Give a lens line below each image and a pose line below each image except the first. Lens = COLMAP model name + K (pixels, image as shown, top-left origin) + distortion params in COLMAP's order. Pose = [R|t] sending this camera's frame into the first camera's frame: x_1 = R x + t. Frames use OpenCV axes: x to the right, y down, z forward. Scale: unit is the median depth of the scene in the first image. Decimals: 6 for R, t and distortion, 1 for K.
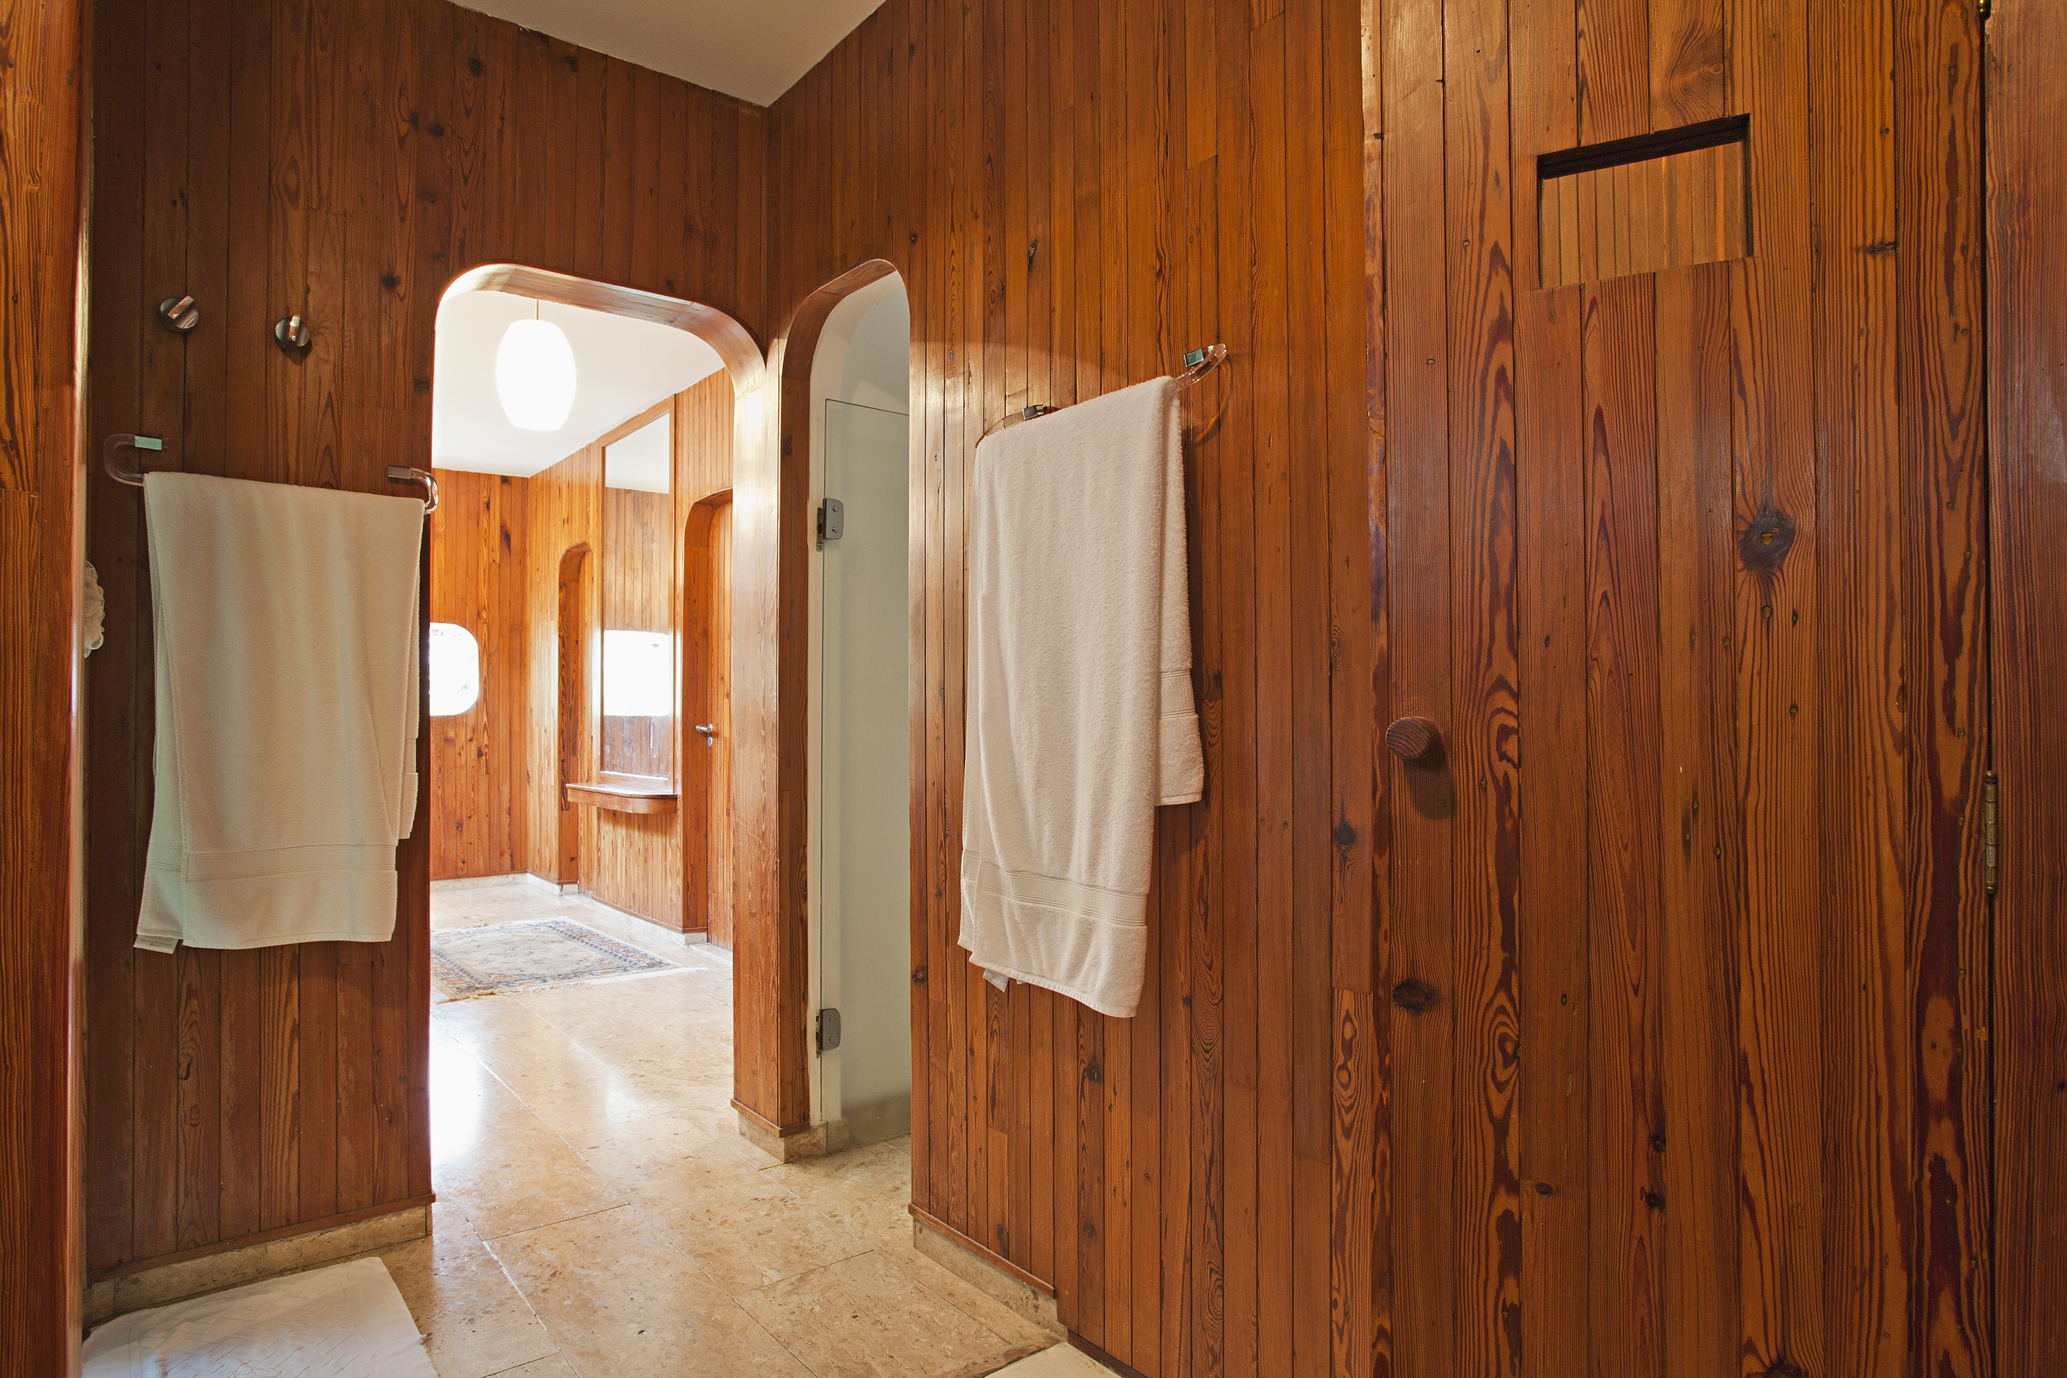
lens RADIAL K [[1143.1, 0, 1030.1], [0, 1143.1, 700.6], [0, 0, 1]] dist [-0.030986, 0.003462]
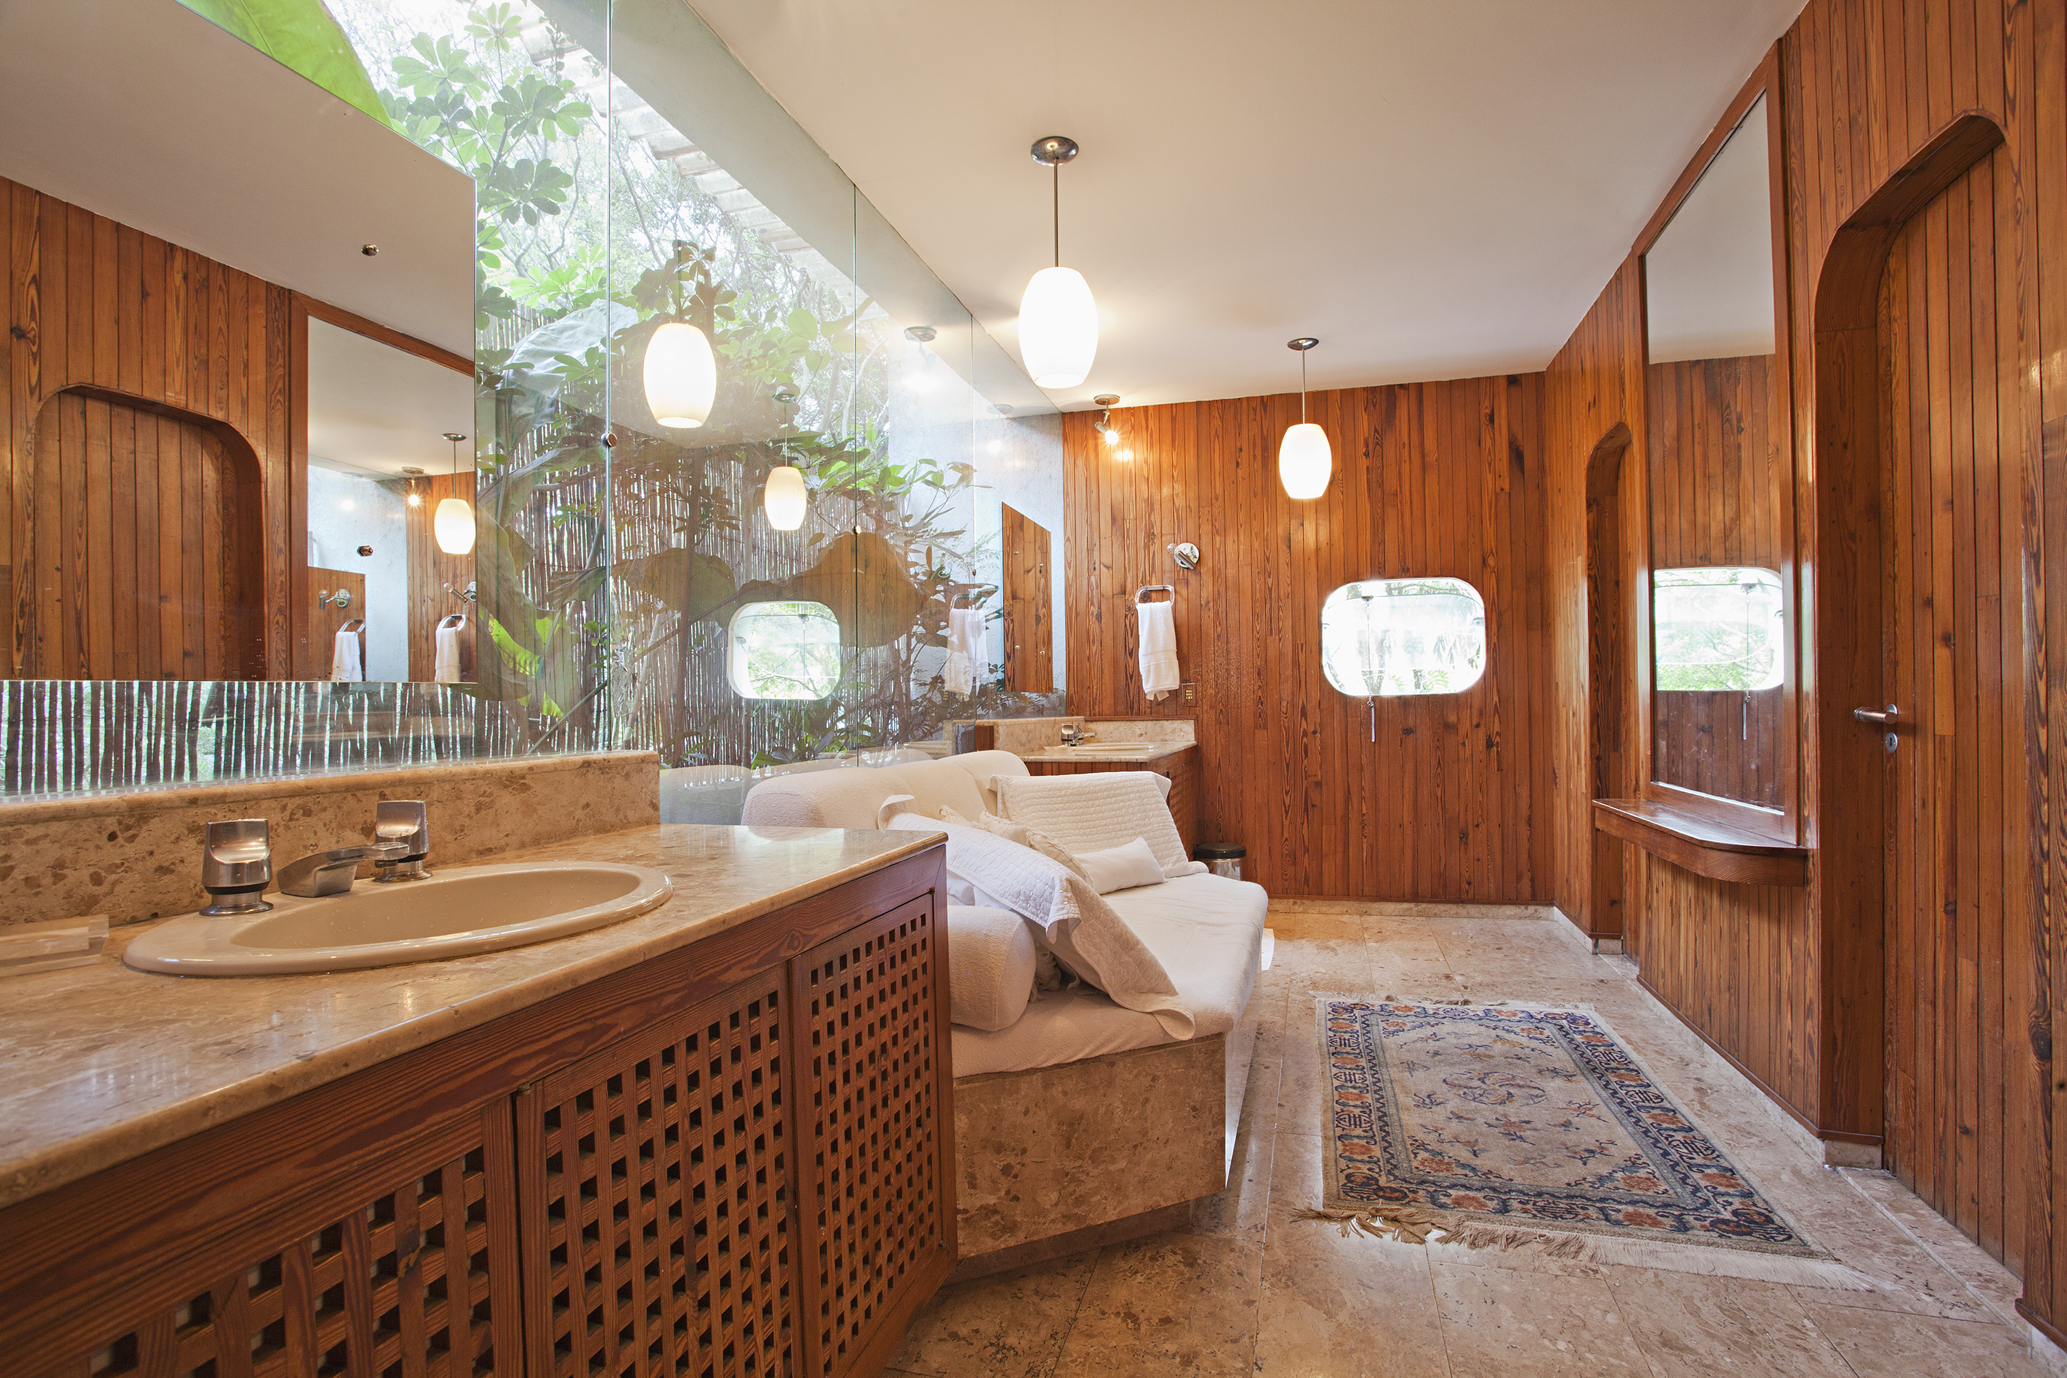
lens RADIAL K [[1029.5, 0, 1023.3], [0, 1029.5, 697.6], [0, 0, 1]] dist [-0.033700, 0.003030]
pose [[0.591621, -0.007550, -0.806181, -0.115781], [0.018259, 0.999825, 0.004036, 0.007226], [0.806009, -0.017108, 0.591656, 0.344806]]
